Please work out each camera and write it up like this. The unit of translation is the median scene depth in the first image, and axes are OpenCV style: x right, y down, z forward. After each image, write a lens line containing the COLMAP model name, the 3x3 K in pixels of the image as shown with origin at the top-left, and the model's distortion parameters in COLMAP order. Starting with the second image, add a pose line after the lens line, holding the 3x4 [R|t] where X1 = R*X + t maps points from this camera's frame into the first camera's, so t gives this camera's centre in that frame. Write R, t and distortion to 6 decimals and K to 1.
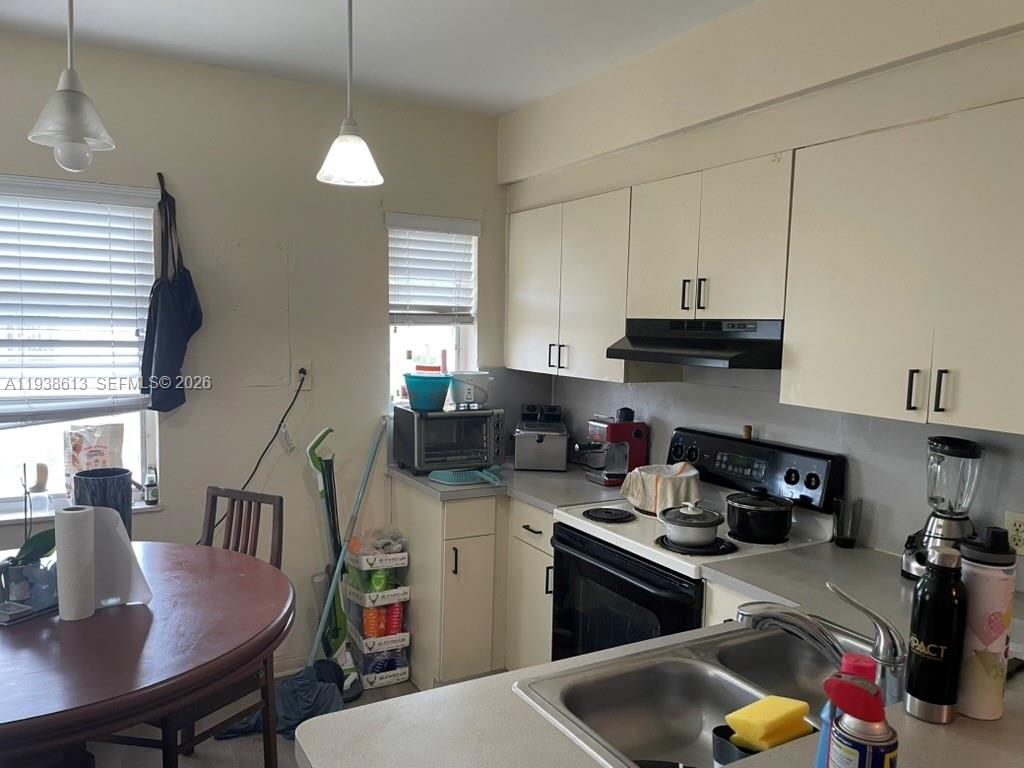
lens RADIAL K [[759.6, 0, 512.5], [0, 759.6, 395.6], [0, 0, 1]] dist [0.005584, -0.026860]
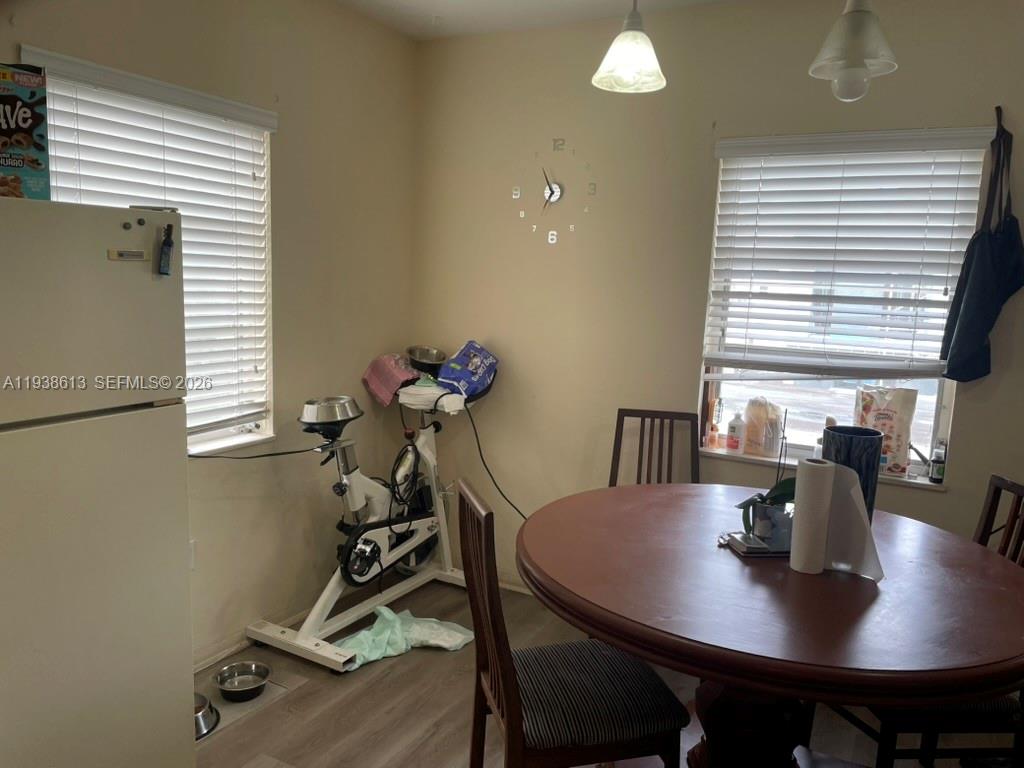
lens RADIAL K [[759.6, 0, 512.5], [0, 759.6, 395.6], [0, 0, 1]] dist [0.005584, -0.026860]
pose [[0.509314, 0.132685, -0.850290, 0.027412], [-0.104521, 0.990266, 0.091920, 0.010771], [0.854210, 0.042057, 0.518225, 0.101267]]
